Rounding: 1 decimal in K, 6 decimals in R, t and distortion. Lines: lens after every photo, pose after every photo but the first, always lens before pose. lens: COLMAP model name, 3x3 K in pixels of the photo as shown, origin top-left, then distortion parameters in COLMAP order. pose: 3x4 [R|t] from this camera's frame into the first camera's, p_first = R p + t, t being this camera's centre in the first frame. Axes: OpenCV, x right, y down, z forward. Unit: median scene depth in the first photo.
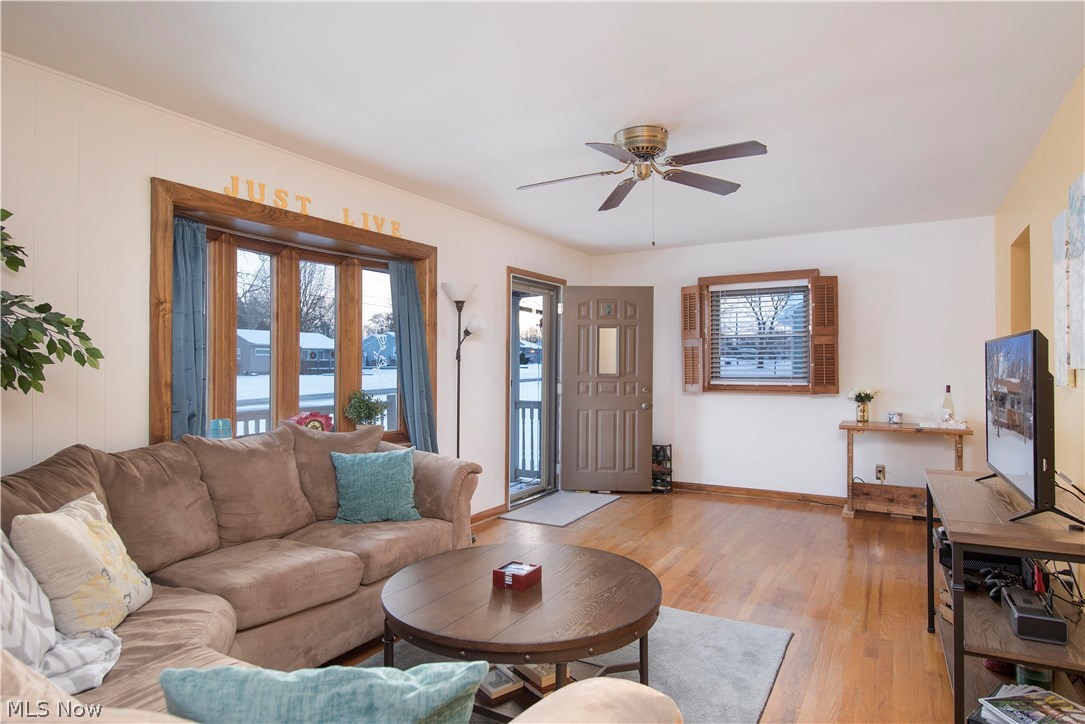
lens RADIAL K [[597.8, 0, 548.2], [0, 597.8, 358.3], [0, 0, 1]] dist [0.005409, 0.000308]
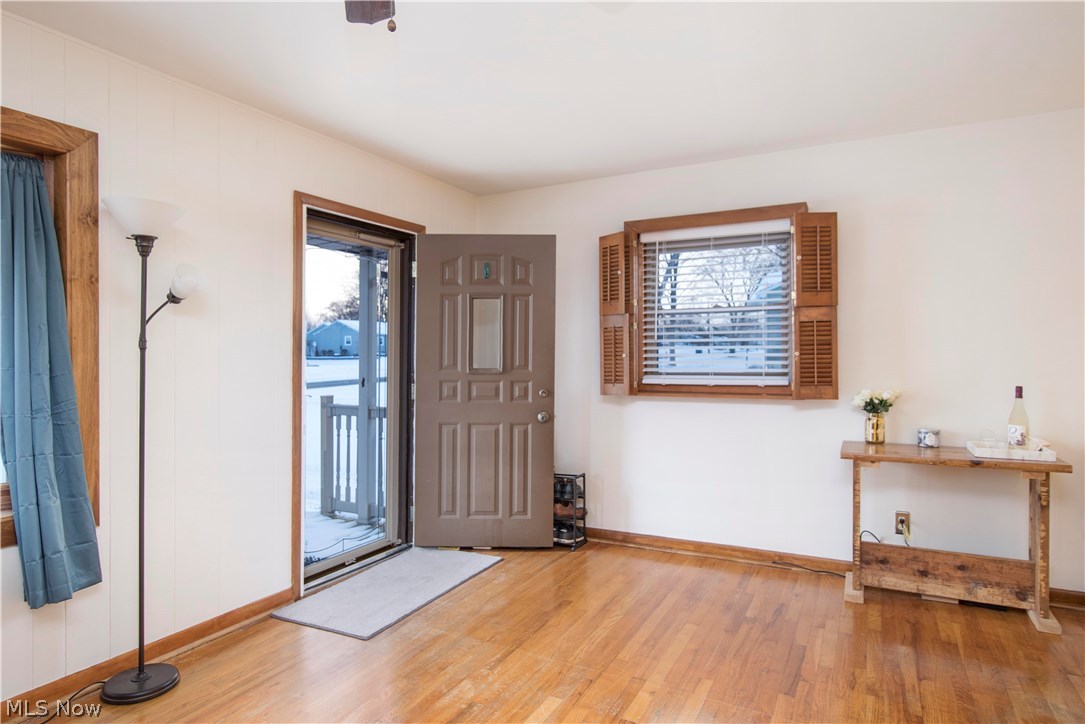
lens RADIAL K [[597.8, 0, 536.9], [0, 597.8, 360.8], [0, 0, 1]] dist [0.005409, 0.000308]
pose [[0.999712, -0.004829, 0.023520, 0.146671], [0.004301, 0.999738, 0.022485, 0.003111], [-0.023623, -0.022377, 0.999470, 0.360685]]
